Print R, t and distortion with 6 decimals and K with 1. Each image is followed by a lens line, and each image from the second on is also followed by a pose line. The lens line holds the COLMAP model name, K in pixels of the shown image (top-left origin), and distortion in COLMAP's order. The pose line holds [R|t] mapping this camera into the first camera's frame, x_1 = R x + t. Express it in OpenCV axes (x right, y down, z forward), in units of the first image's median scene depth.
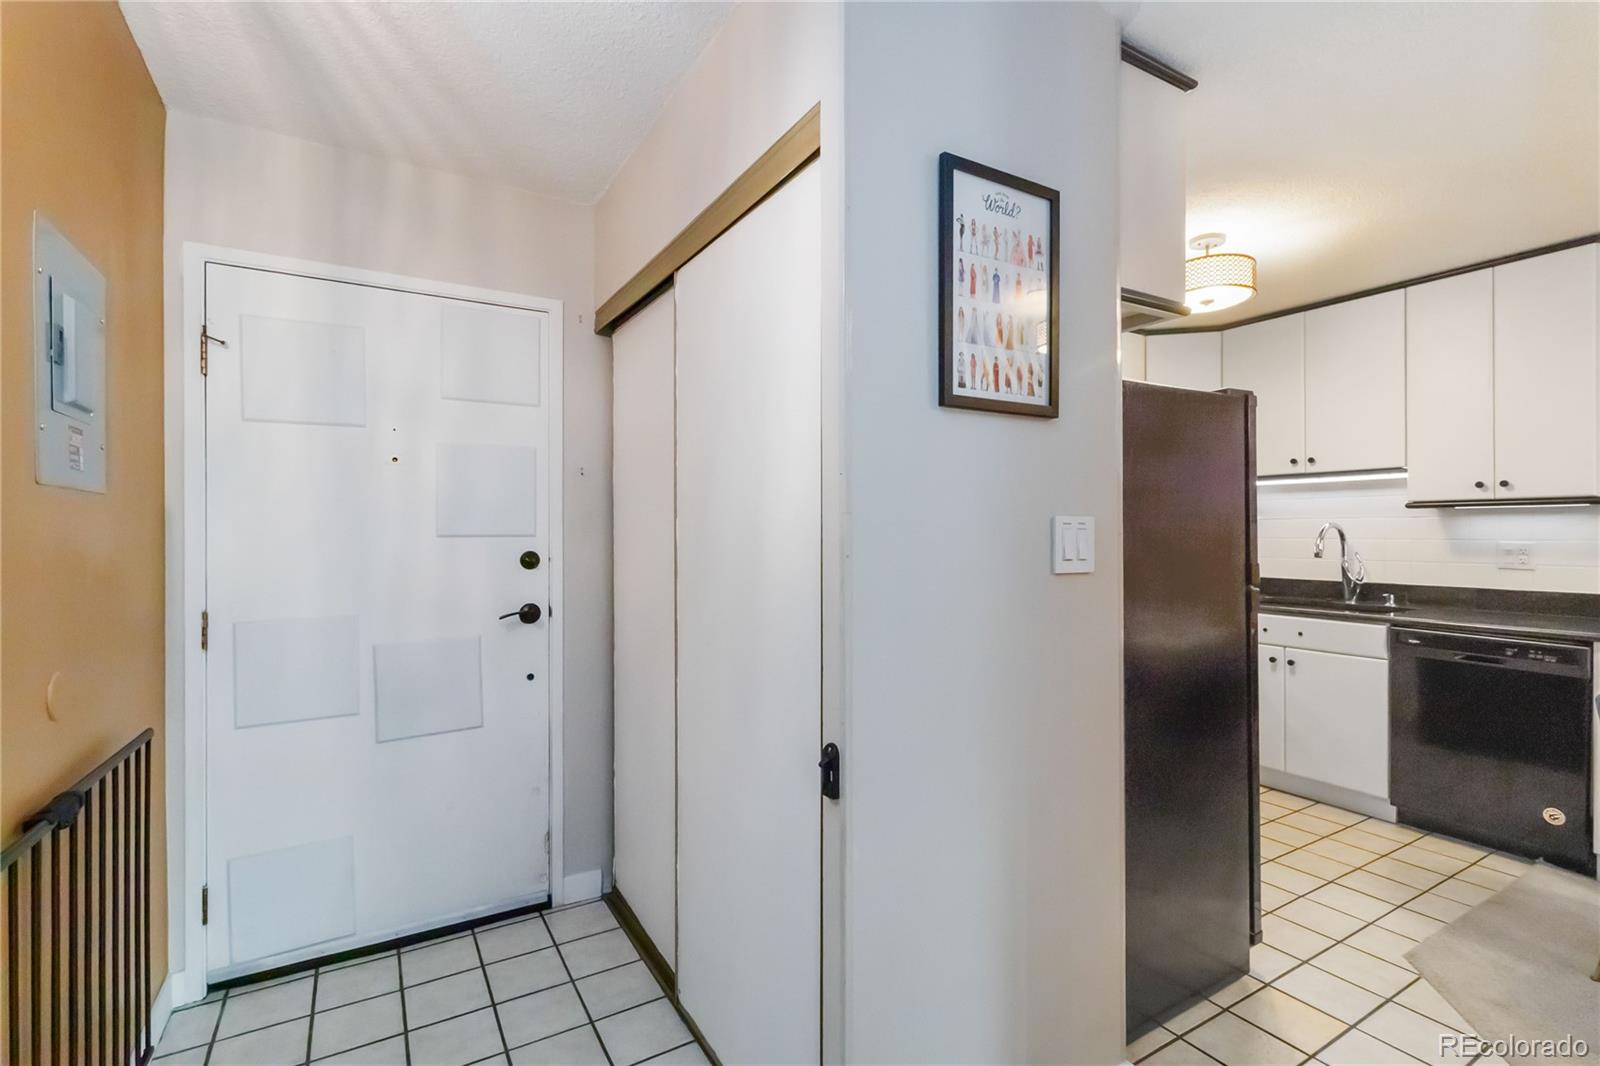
lens RADIAL K [[735.3, 0, 803.6], [0, 735.3, 538.6], [0, 0, 1]] dist [0.000620, -0.001162]
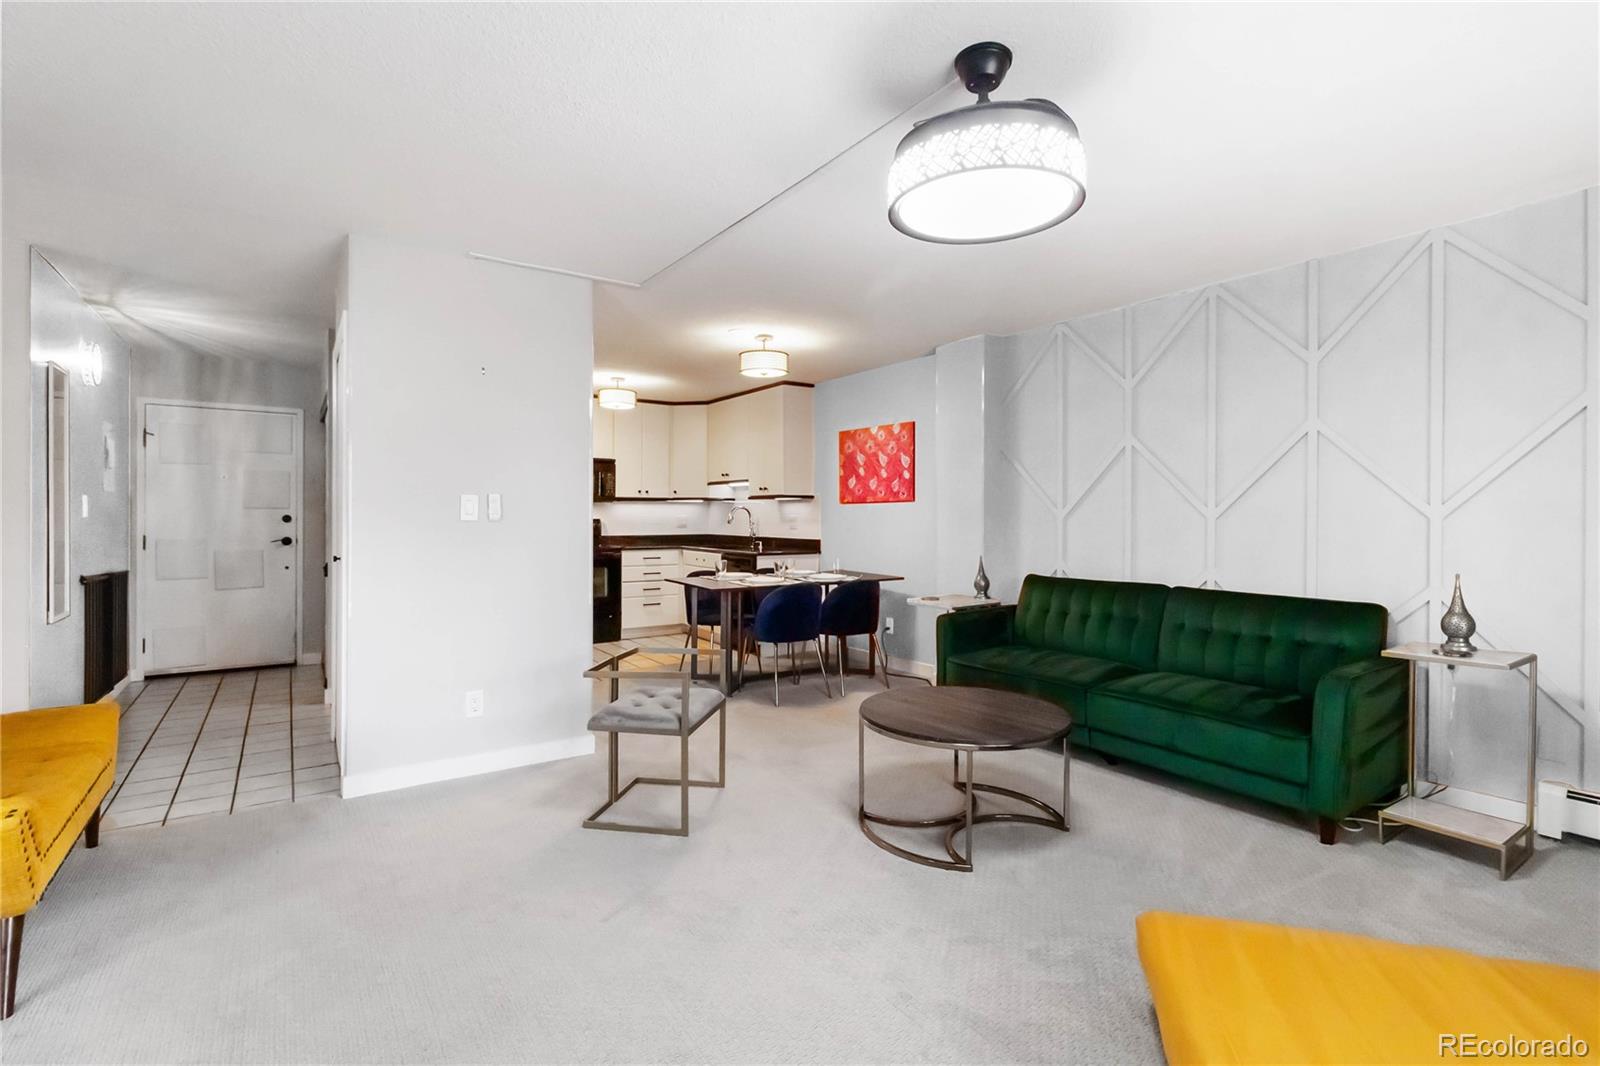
lens RADIAL K [[735.3, 0, 806.0], [0, 735.3, 521.7], [0, 0, 1]] dist [0.000620, -0.001162]
pose [[0.997512, 0.006952, 0.070160, 1.202675], [-0.007183, 0.999970, 0.003046, 0.020387], [-0.070137, -0.003542, 0.997531, -1.579938]]
